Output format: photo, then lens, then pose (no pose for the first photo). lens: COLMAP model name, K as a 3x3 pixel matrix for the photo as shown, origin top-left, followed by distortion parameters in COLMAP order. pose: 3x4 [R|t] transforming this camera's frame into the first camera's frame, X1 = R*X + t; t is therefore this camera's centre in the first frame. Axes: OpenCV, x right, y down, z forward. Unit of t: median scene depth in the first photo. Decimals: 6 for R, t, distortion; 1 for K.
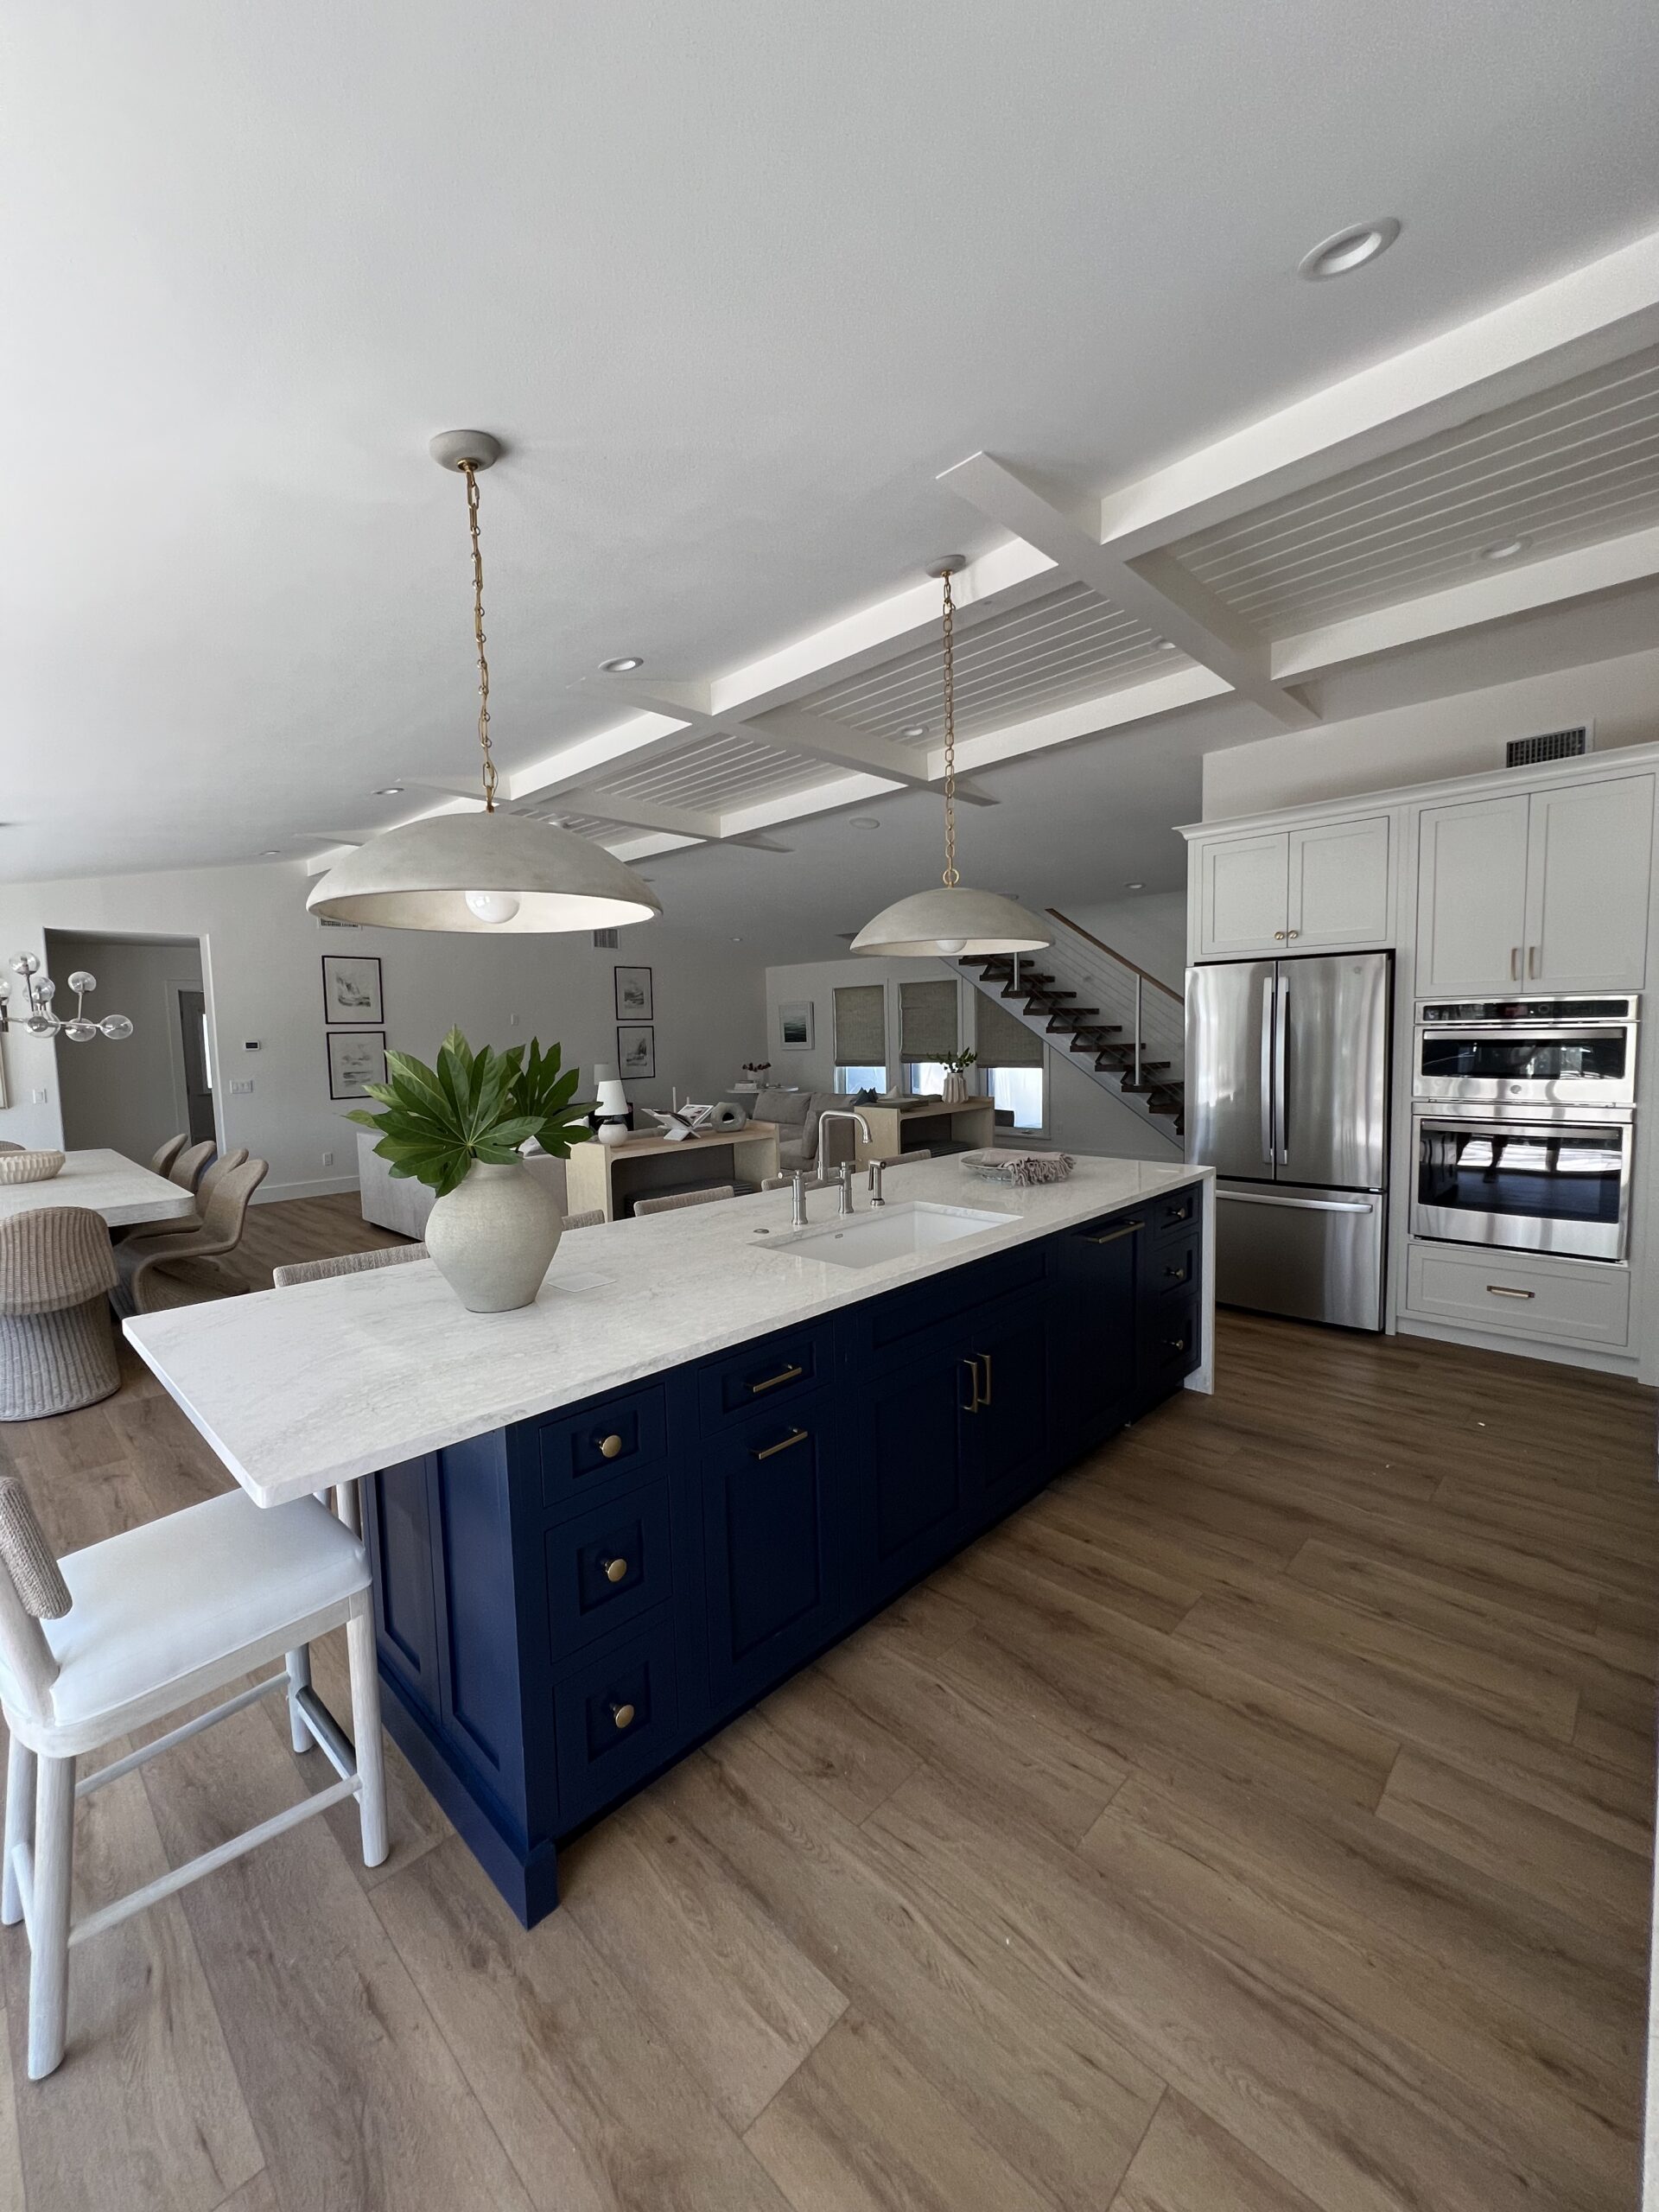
lens RADIAL K [[887.4, 0, 826.2], [0, 887.4, 1104.5], [0, 0, 1]] dist [-0.000920, 0.000471]
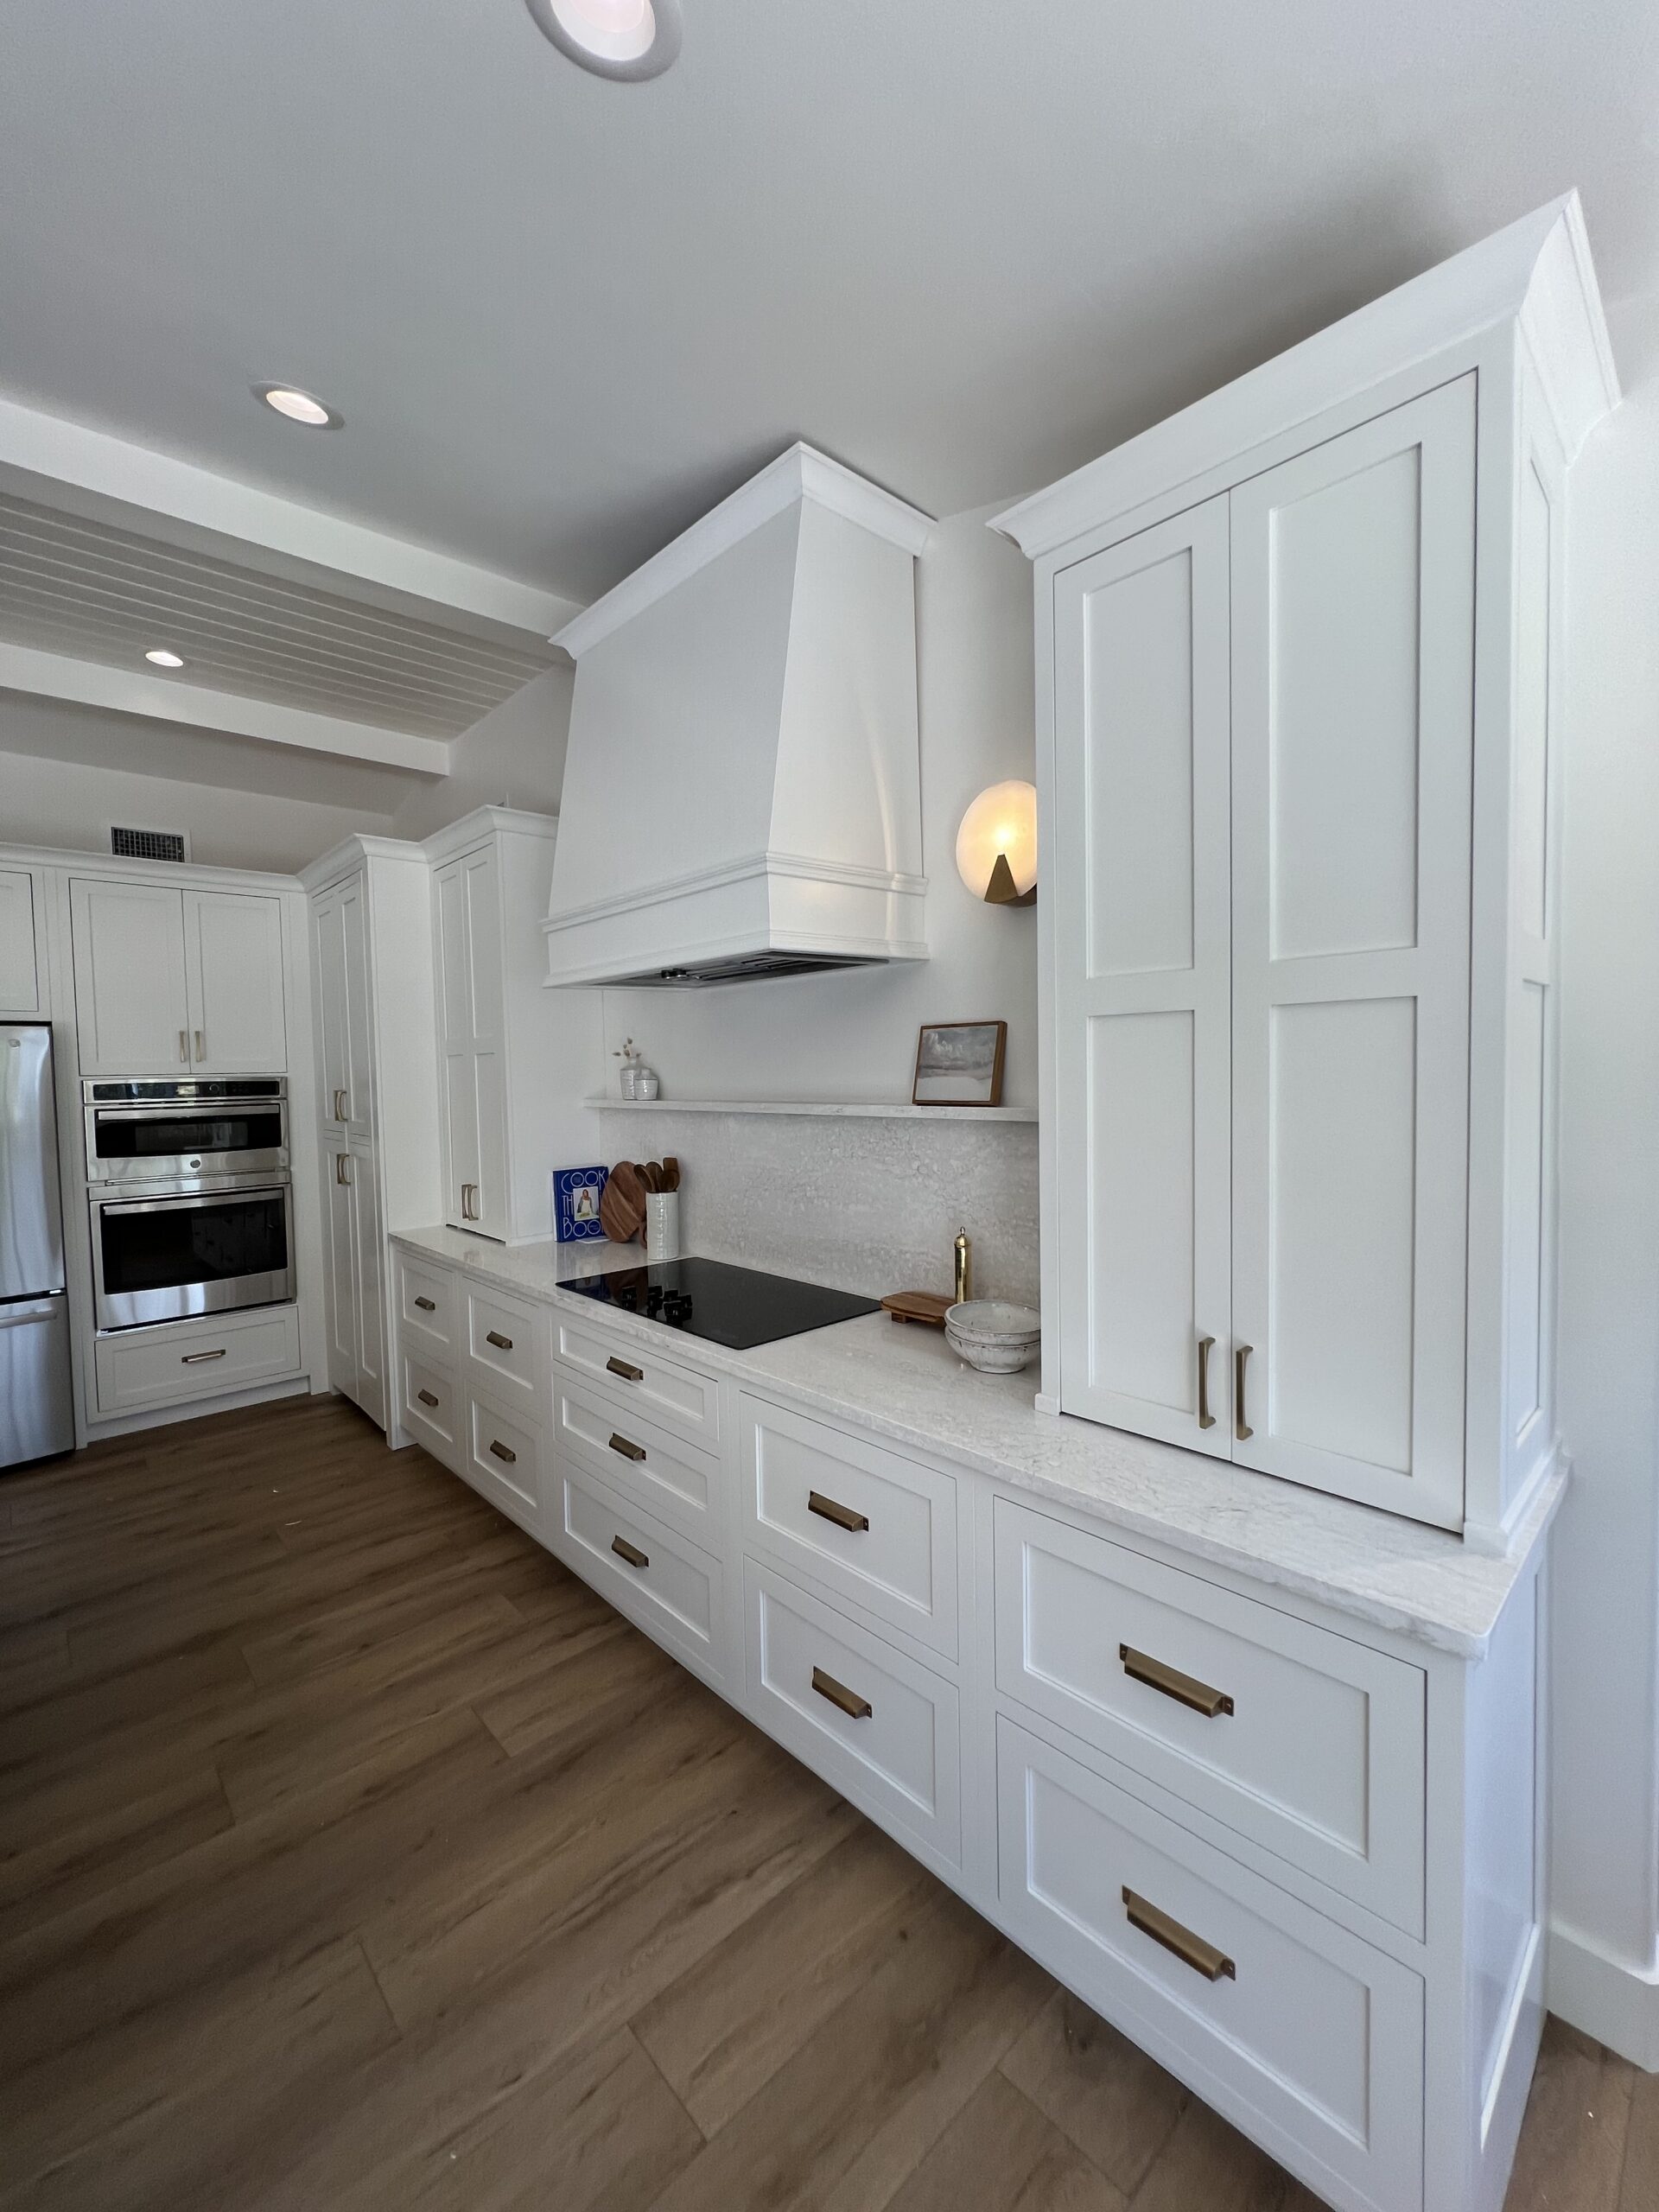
lens RADIAL K [[887.4, 0, 829.8], [0, 887.4, 1104.0], [0, 0, 1]] dist [-0.000920, 0.000471]
pose [[0.048359, -0.016583, 0.998692, -0.407492], [0.102522, 0.994664, 0.011552, -0.037963], [-0.993555, 0.101829, 0.049801, 0.311294]]
